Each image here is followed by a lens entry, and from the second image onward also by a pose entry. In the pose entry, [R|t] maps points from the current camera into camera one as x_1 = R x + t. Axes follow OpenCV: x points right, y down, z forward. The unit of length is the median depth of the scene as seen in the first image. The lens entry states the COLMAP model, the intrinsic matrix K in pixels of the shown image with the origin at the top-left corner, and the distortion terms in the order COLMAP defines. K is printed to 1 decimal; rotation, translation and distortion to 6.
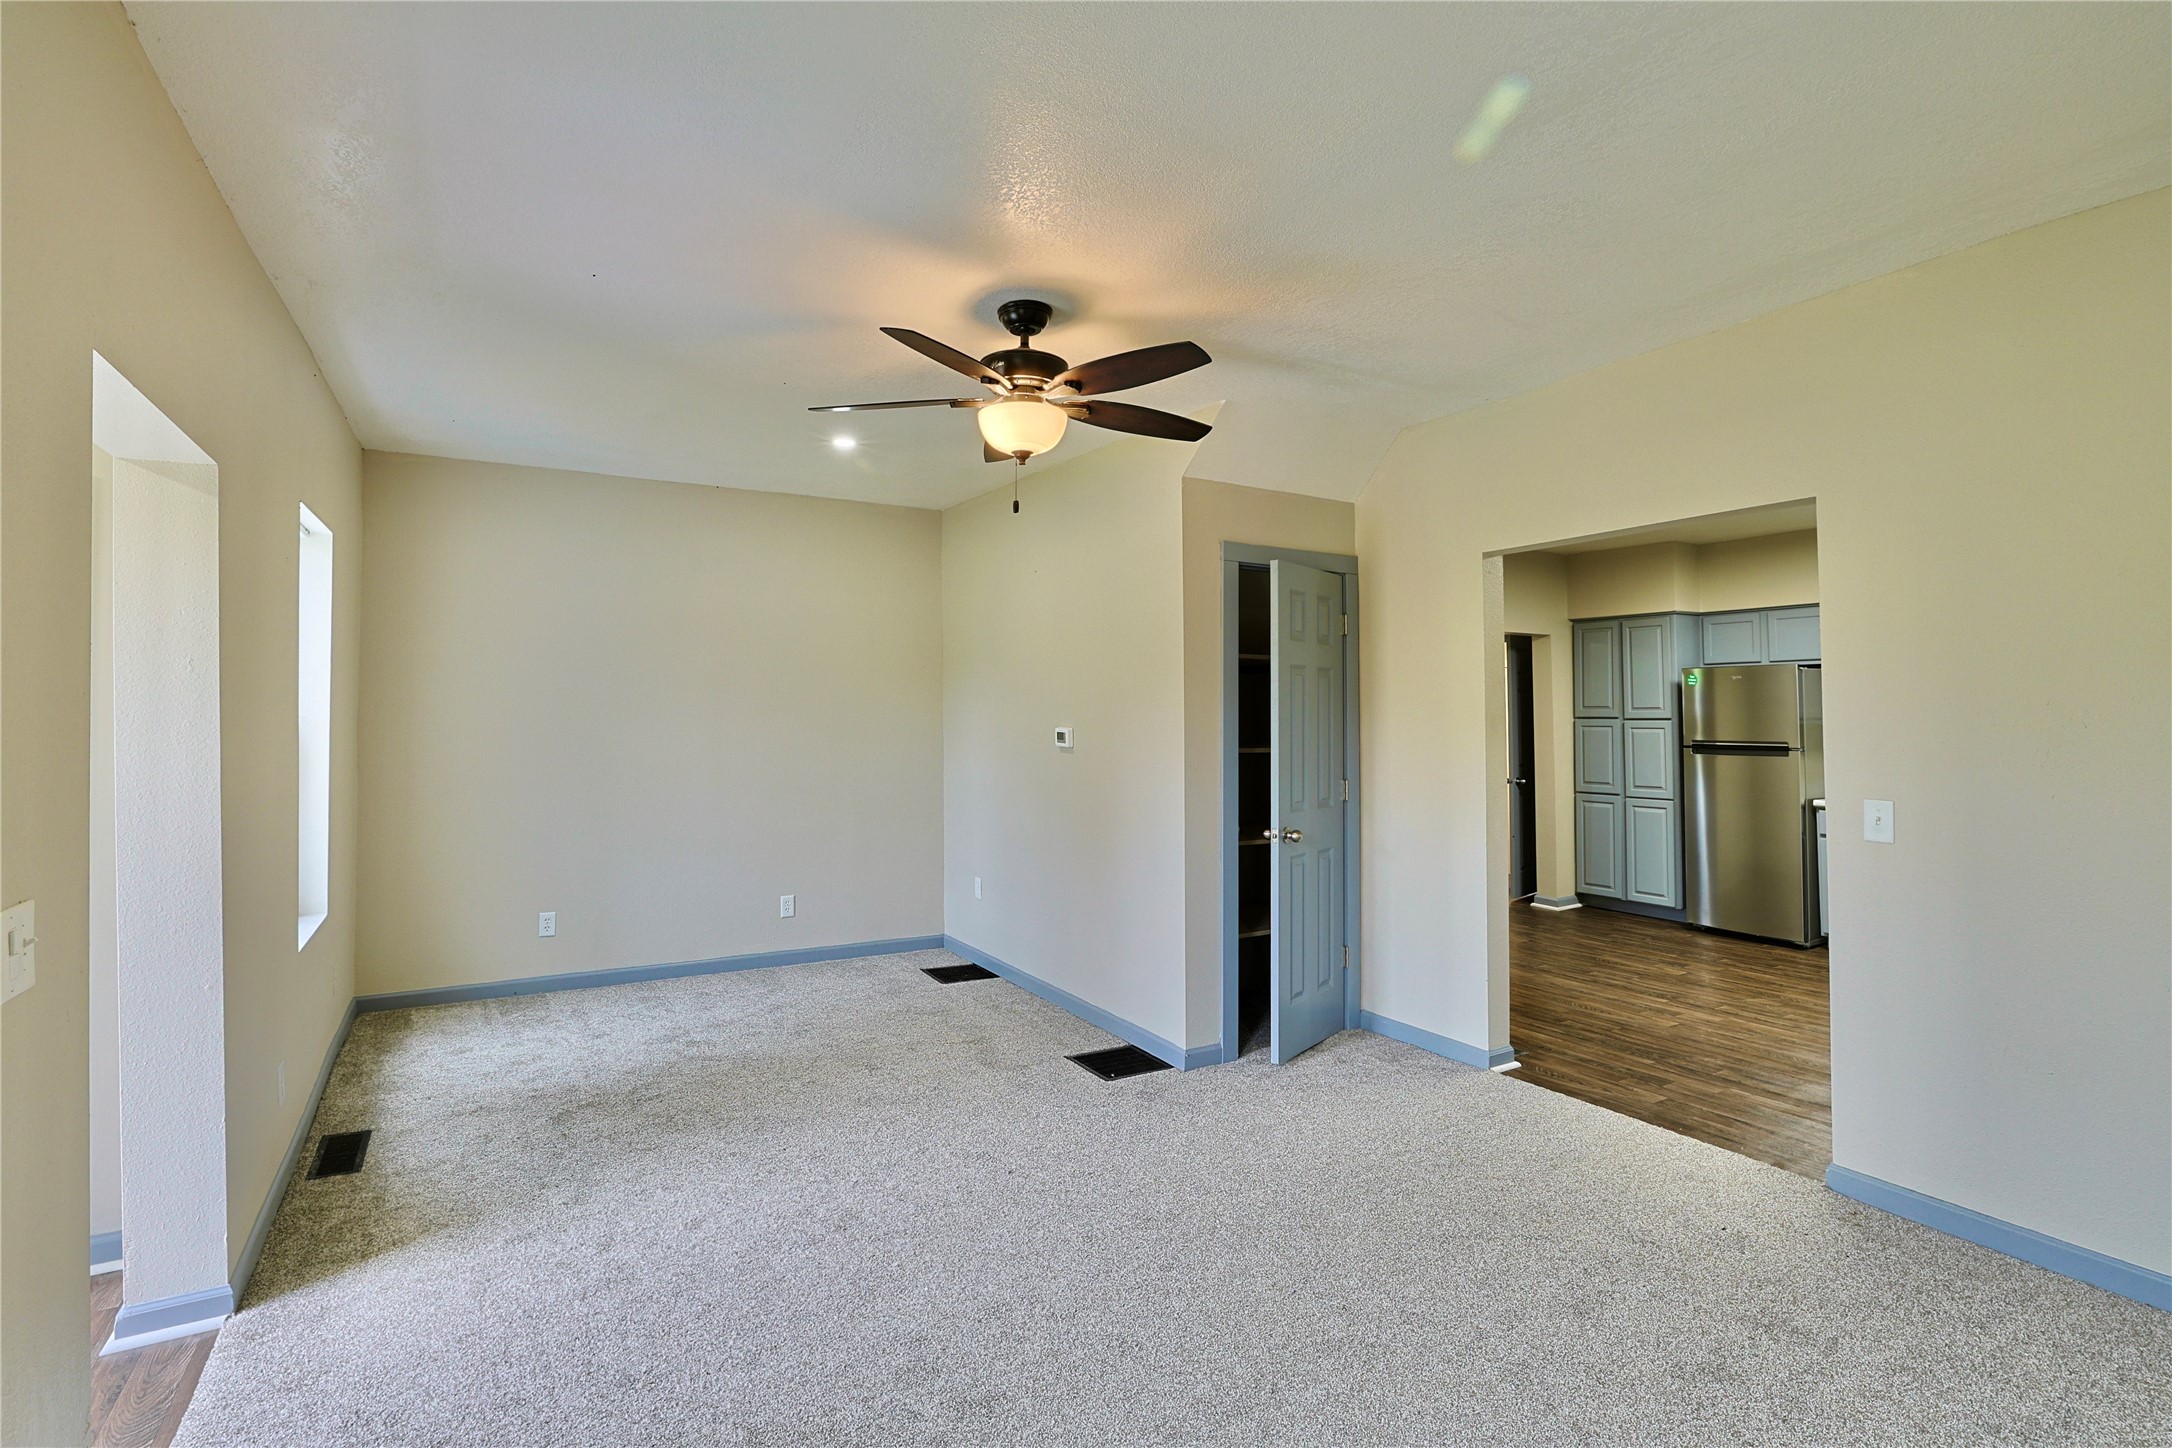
lens RADIAL K [[1001.8, 0, 1090.5], [0, 1001.8, 674.5], [0, 0, 1]] dist [-0.042849, 0.014870]
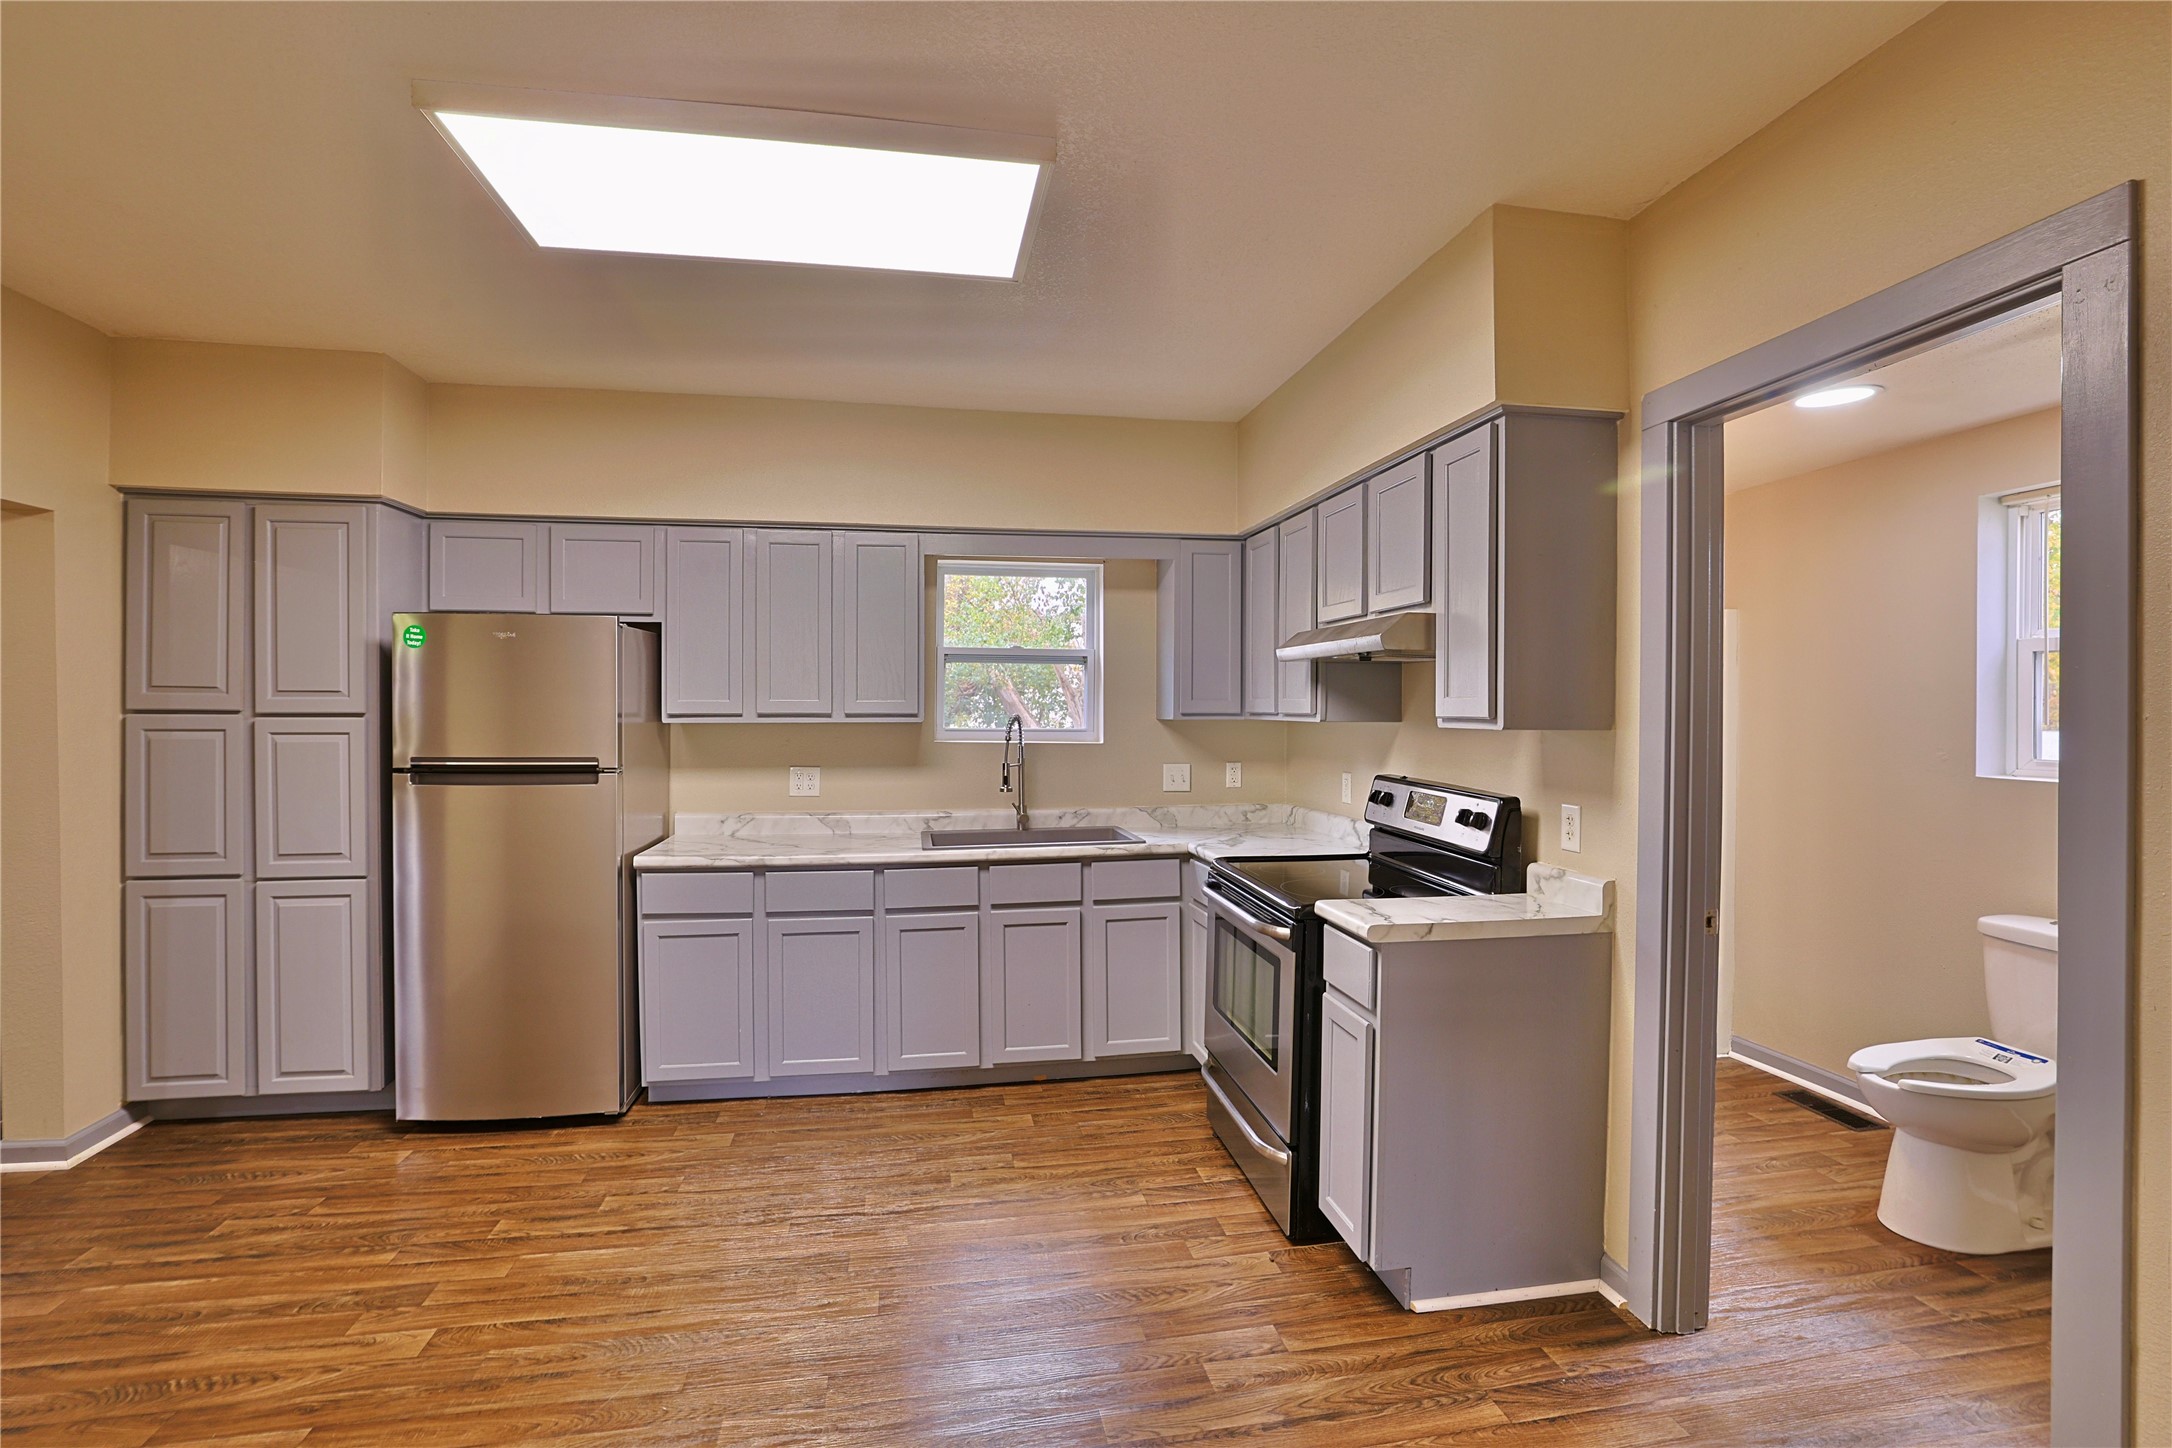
lens RADIAL K [[1001.8, 0, 1079.6], [0, 1001.8, 714.3], [0, 0, 1]] dist [-0.042849, 0.014870]
pose [[0.354330, -0.006410, 0.935098, 0.255801], [-0.045004, 0.998701, 0.023899, 0.017221], [-0.934037, -0.050551, 0.353581, 0.494280]]
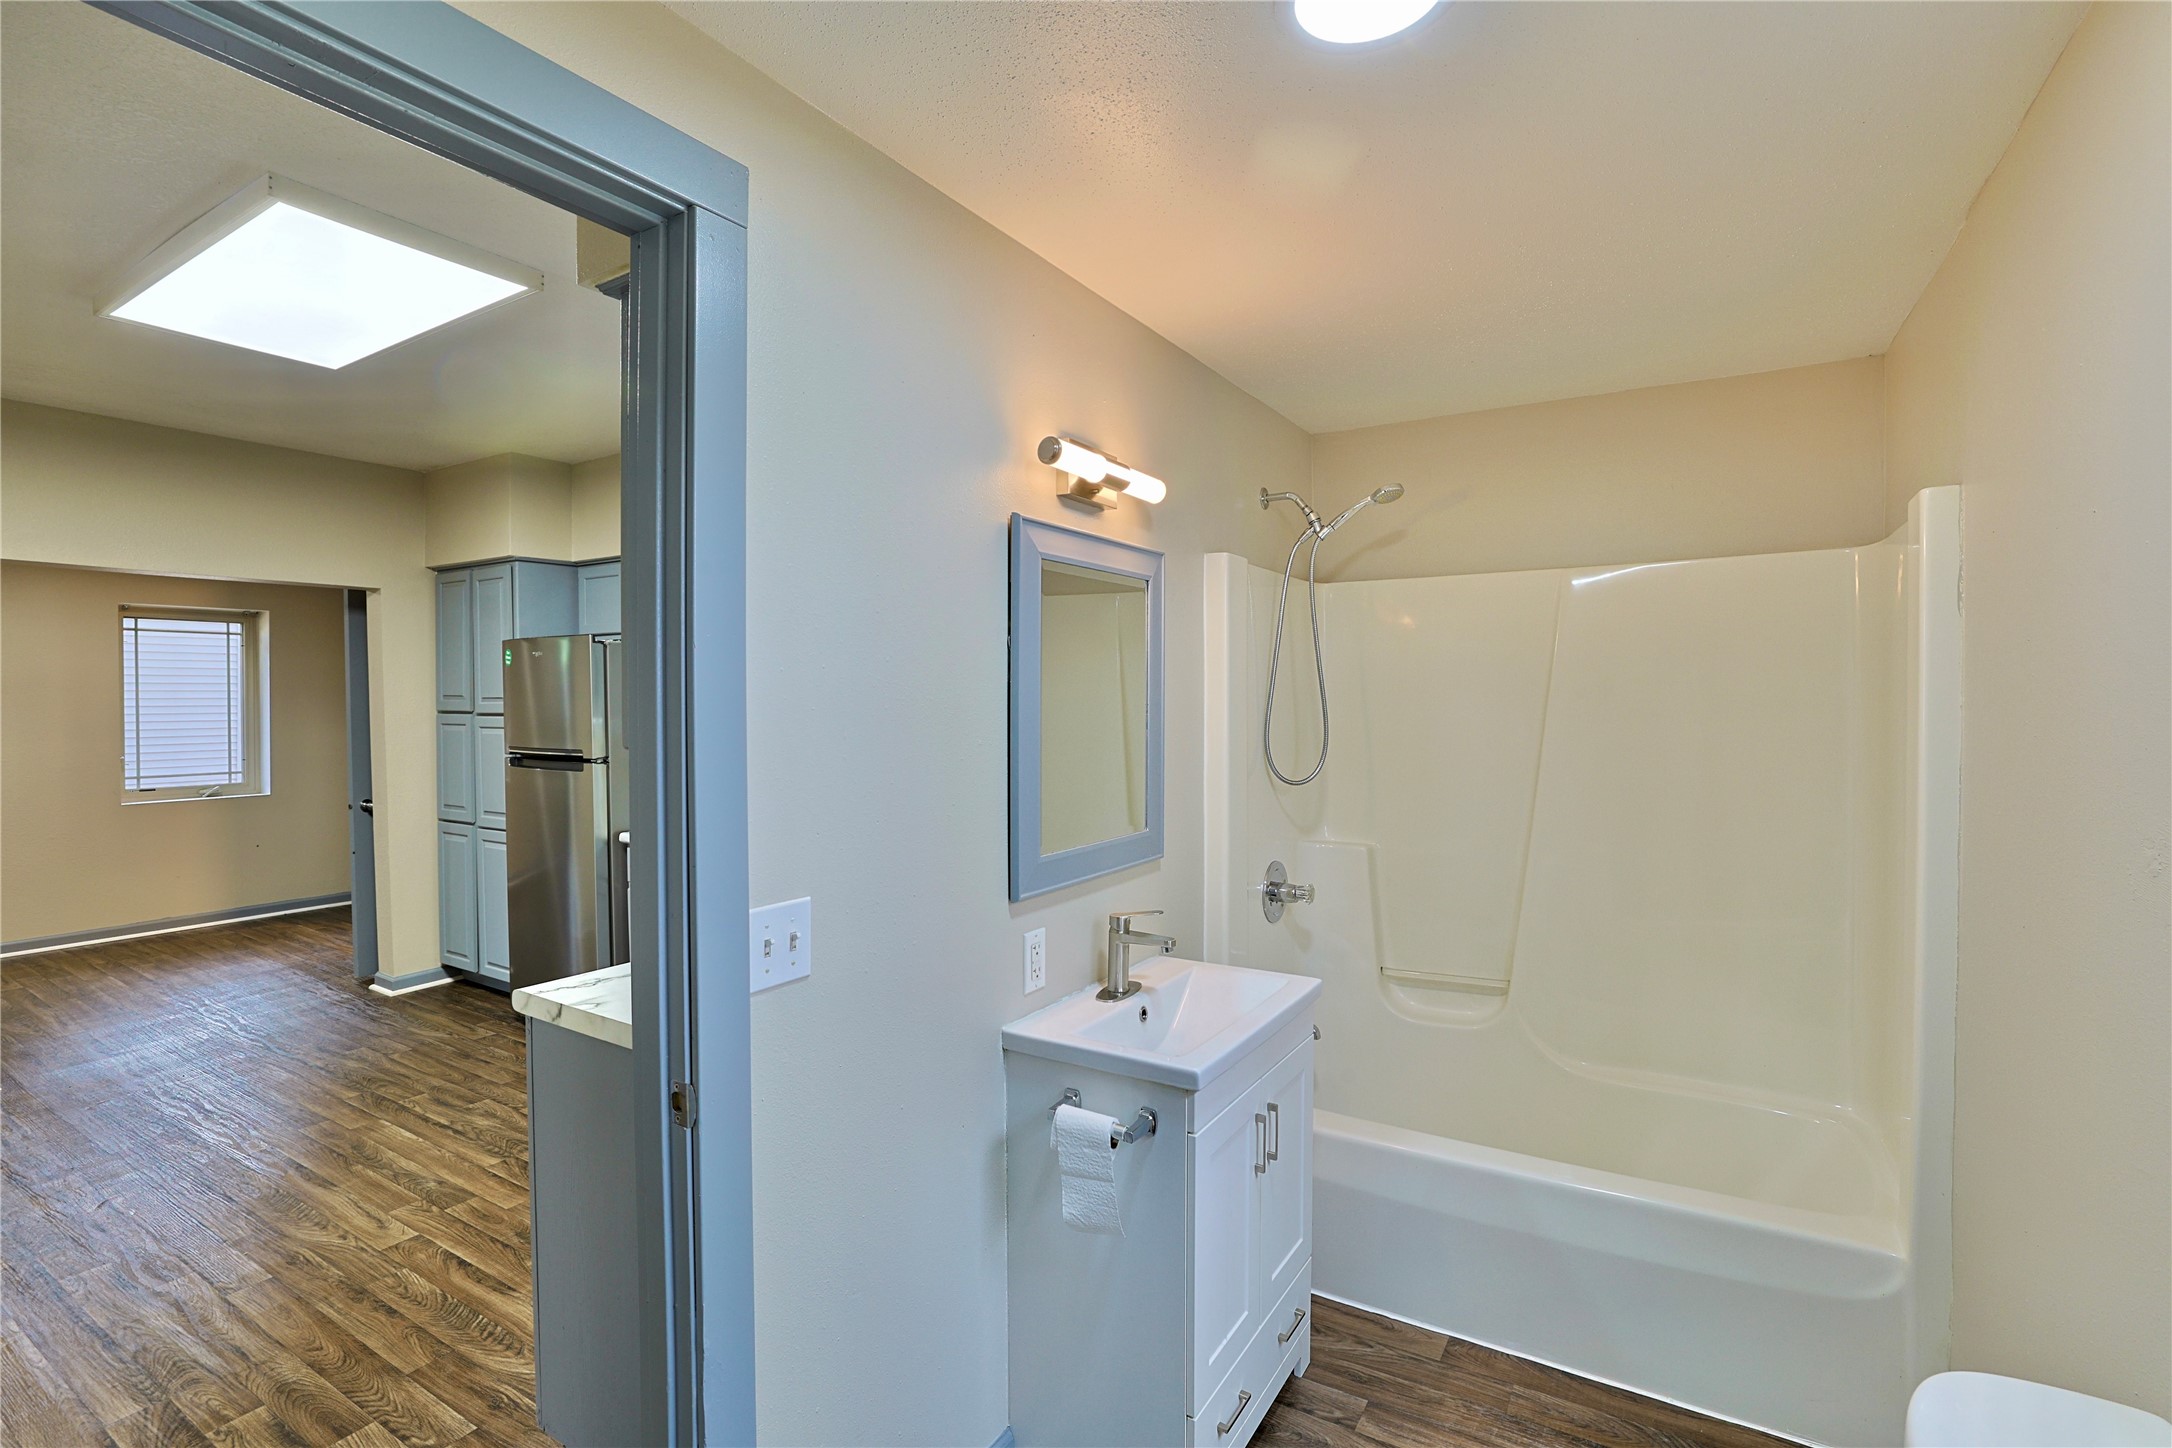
lens RADIAL K [[1001.8, 0, 1083.7], [0, 1001.8, 711.8], [0, 0, 1]] dist [-0.042849, 0.014870]
pose [[0.886085, -0.011144, 0.463389, 0.621875], [-0.015710, 0.998415, 0.054051, -0.000140], [-0.463256, -0.055173, 0.884505, 0.211542]]
